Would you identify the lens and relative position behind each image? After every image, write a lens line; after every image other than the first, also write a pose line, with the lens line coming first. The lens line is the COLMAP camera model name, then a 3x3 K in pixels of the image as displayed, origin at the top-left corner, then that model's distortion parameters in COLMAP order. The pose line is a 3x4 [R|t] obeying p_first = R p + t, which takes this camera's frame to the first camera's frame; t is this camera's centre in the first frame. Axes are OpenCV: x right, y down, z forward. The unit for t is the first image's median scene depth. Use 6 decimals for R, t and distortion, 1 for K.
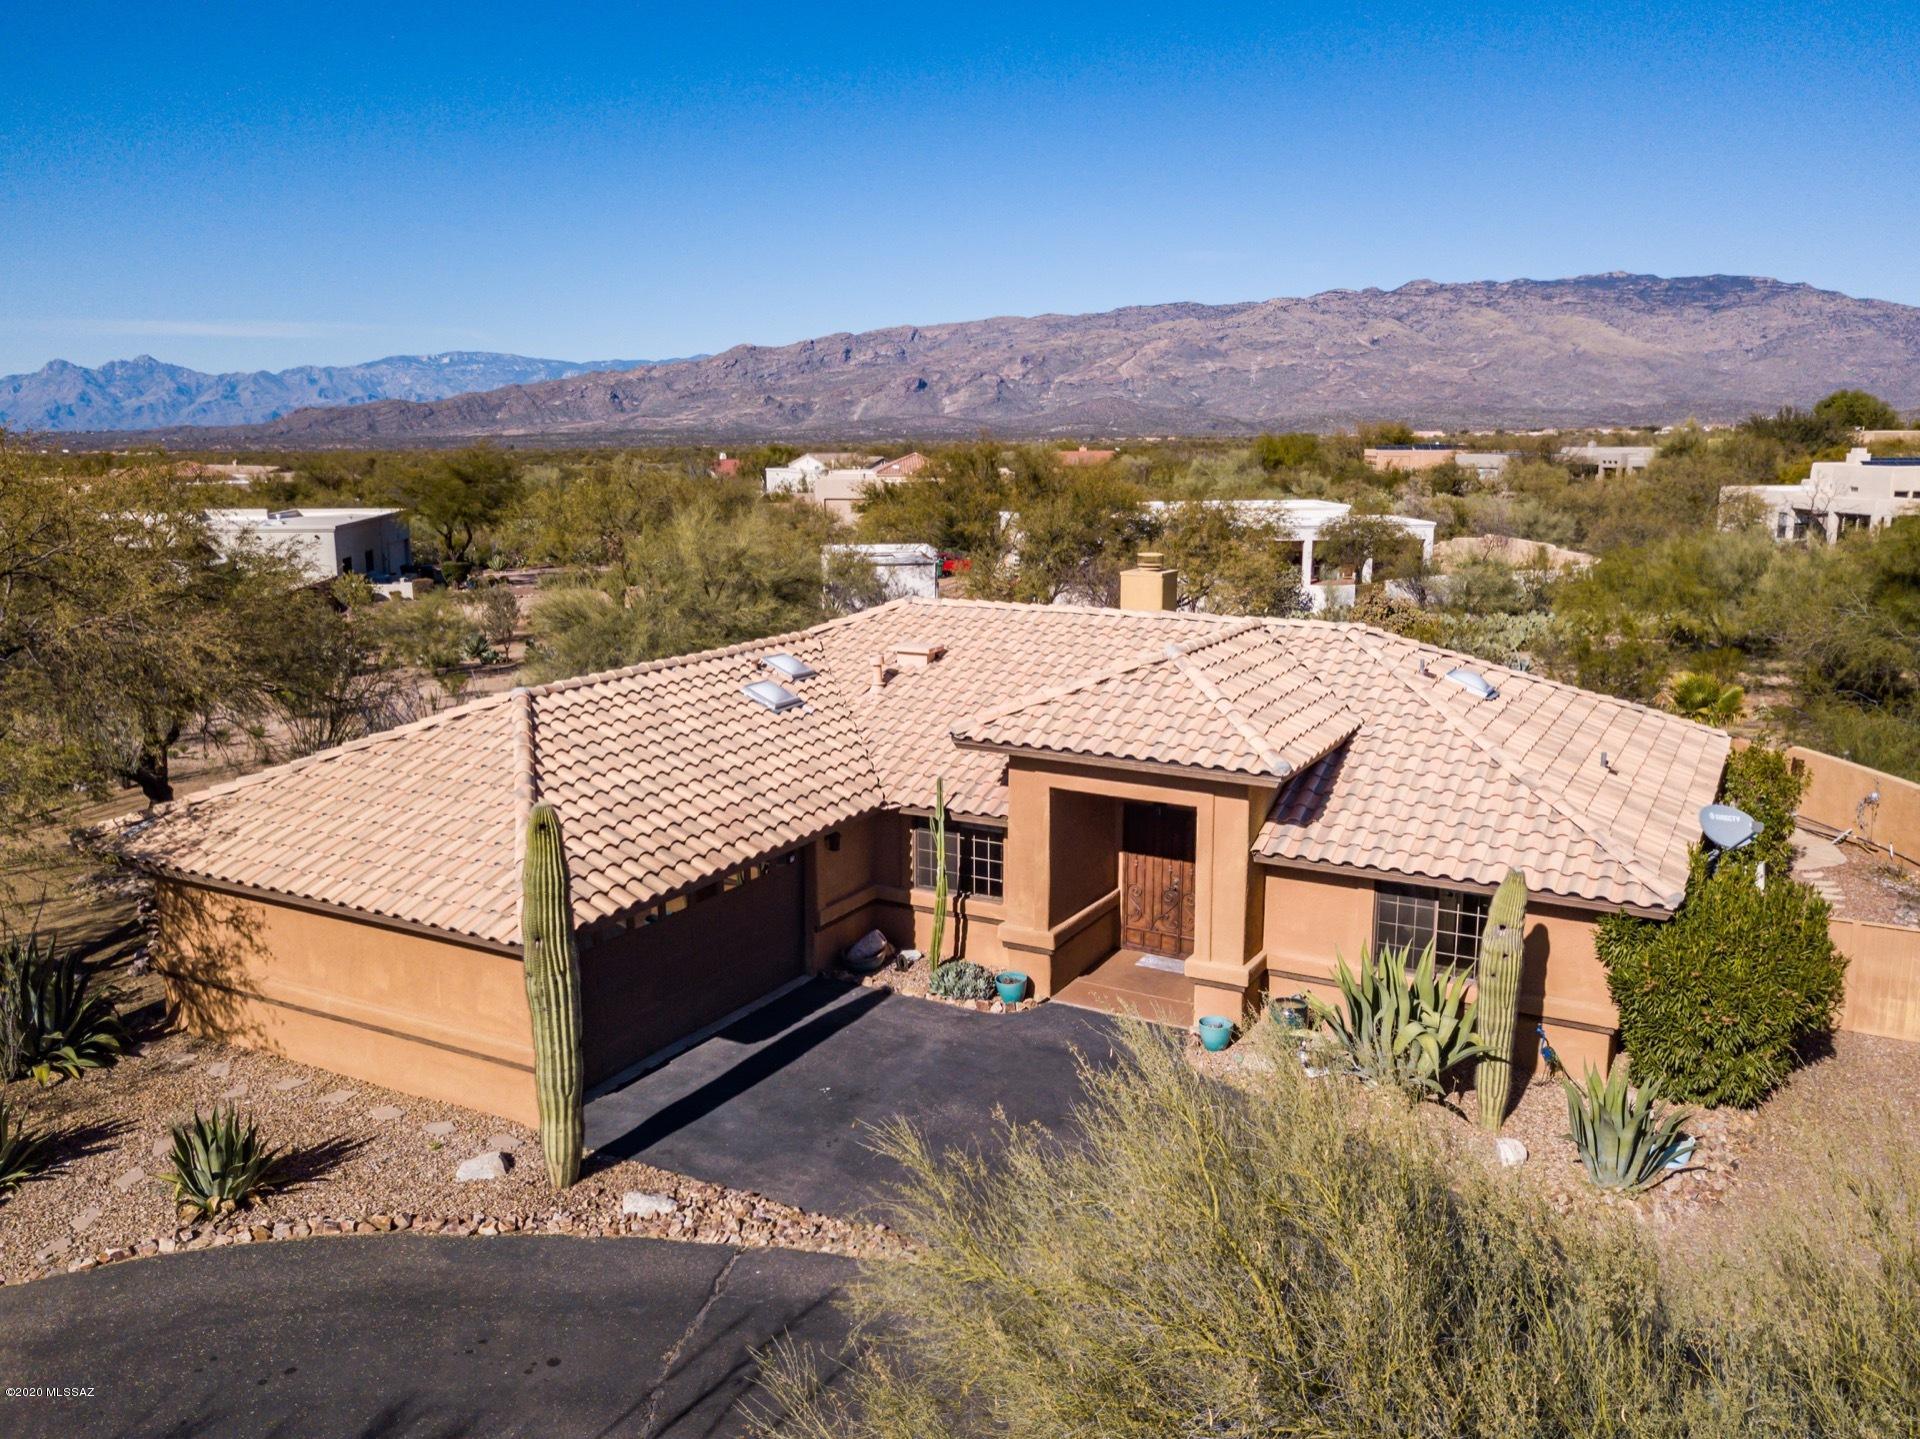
lens RADIAL K [[1537.5, 0, 962.4], [0, 1537.5, 712.9], [0, 0, 1]] dist [0.017252, 0.012277]
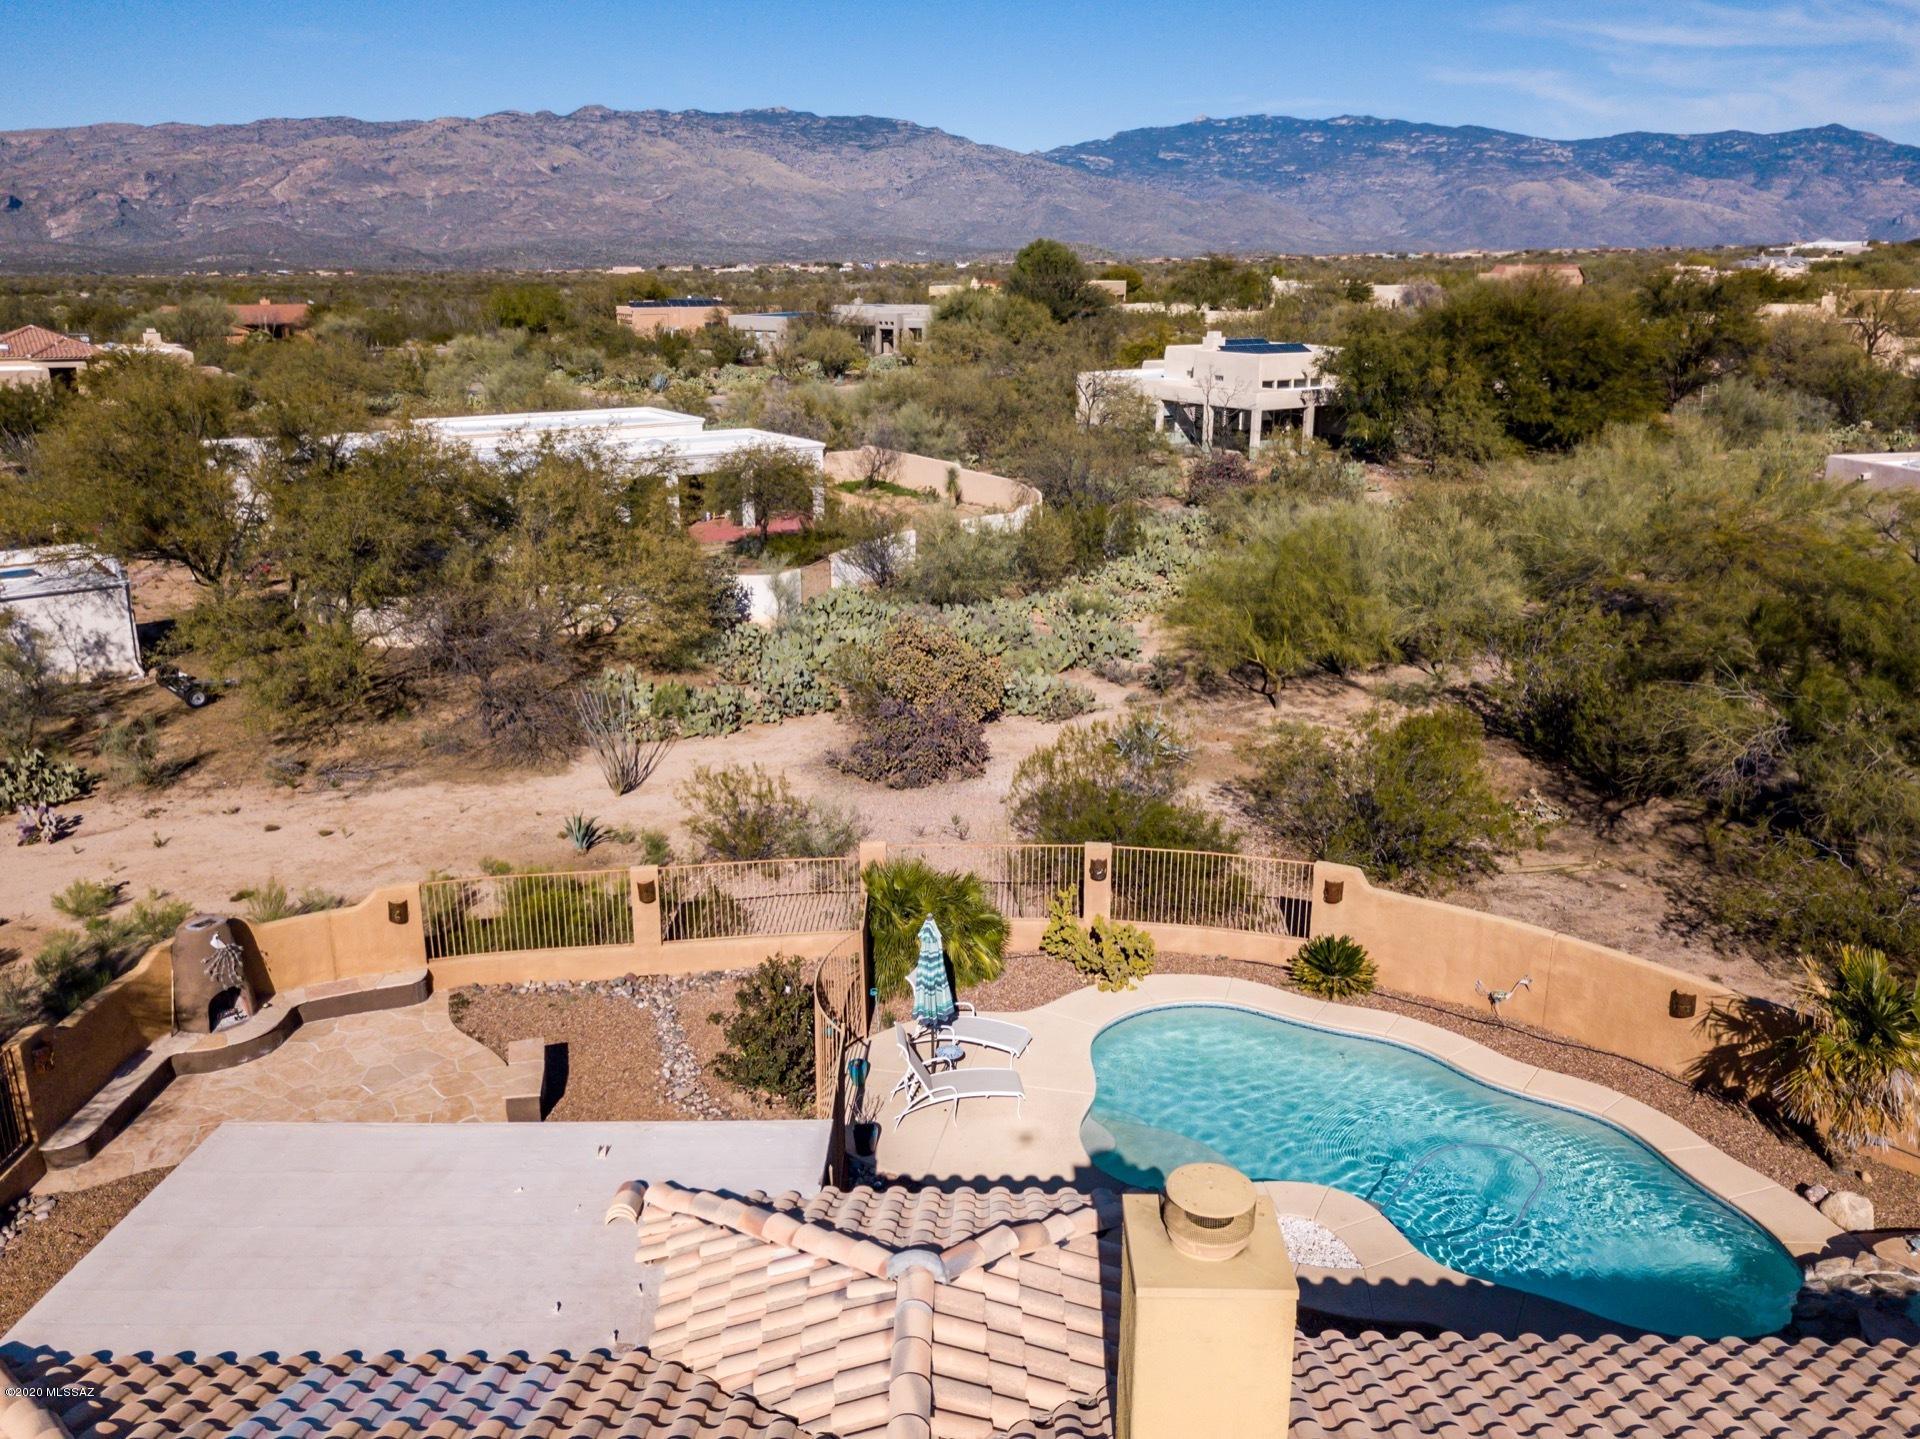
lens RADIAL K [[1537.5, 0, 962.4], [0, 1537.5, 712.9], [0, 0, 1]] dist [0.017252, 0.012277]
pose [[0.877583, -0.134360, 0.460213, -0.049044], [0.086490, 0.988546, 0.123680, -0.325859], [-0.471559, -0.068736, 0.879152, 1.097073]]
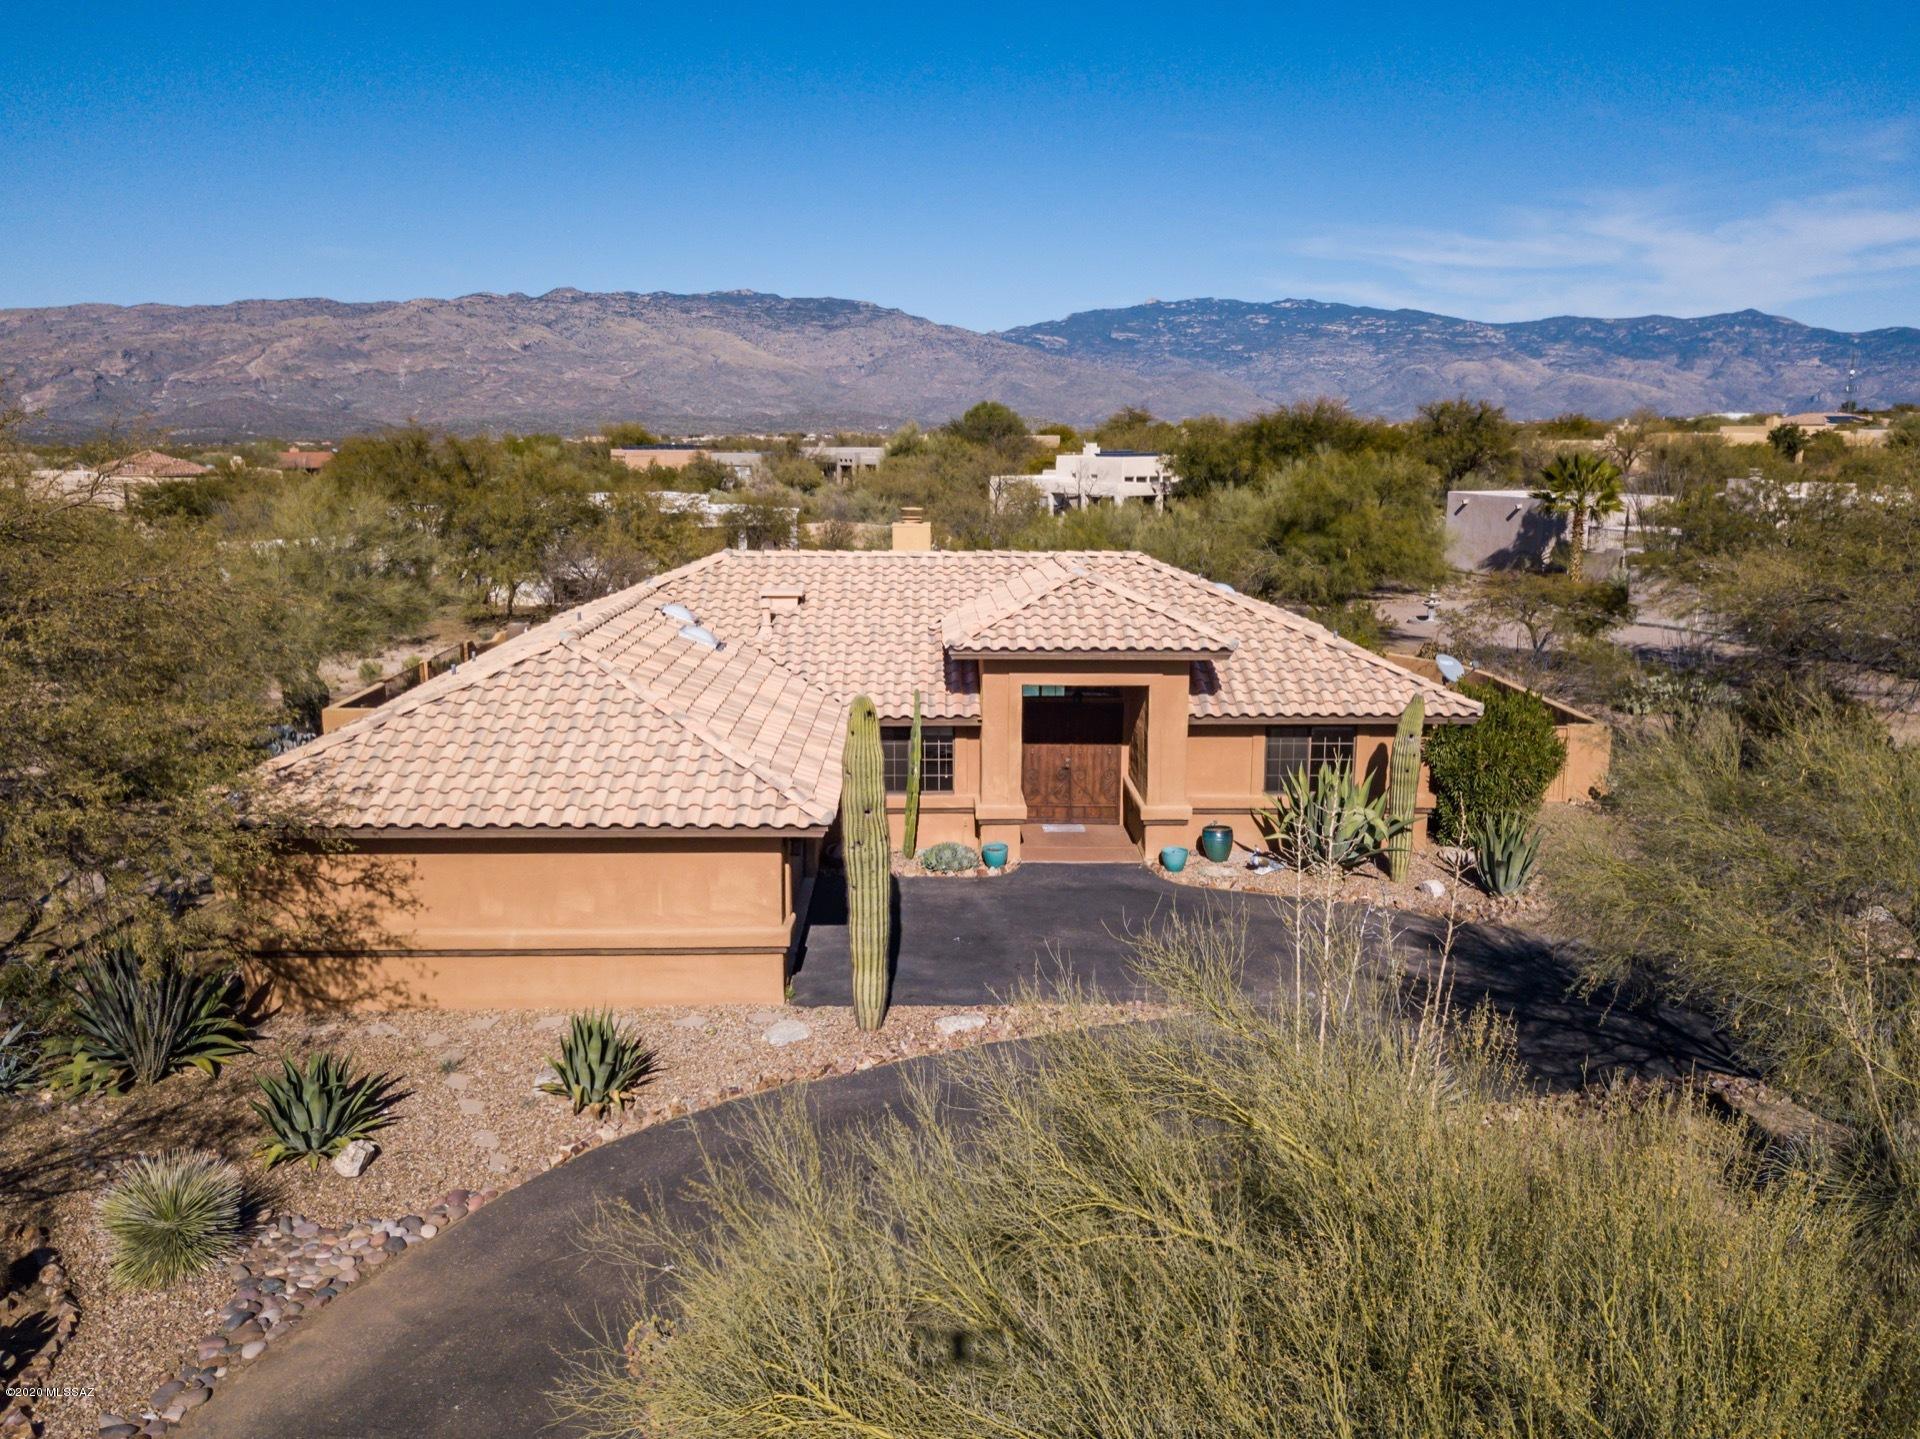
lens RADIAL K [[1537.5, 0, 962.4], [0, 1537.5, 712.9], [0, 0, 1]] dist [0.017252, 0.012277]
pose [[0.865152, -0.088279, 0.493679, -0.603850], [0.090100, 0.995729, 0.020158, 0.042841], [-0.493350, 0.027041, 0.869410, -0.033739]]
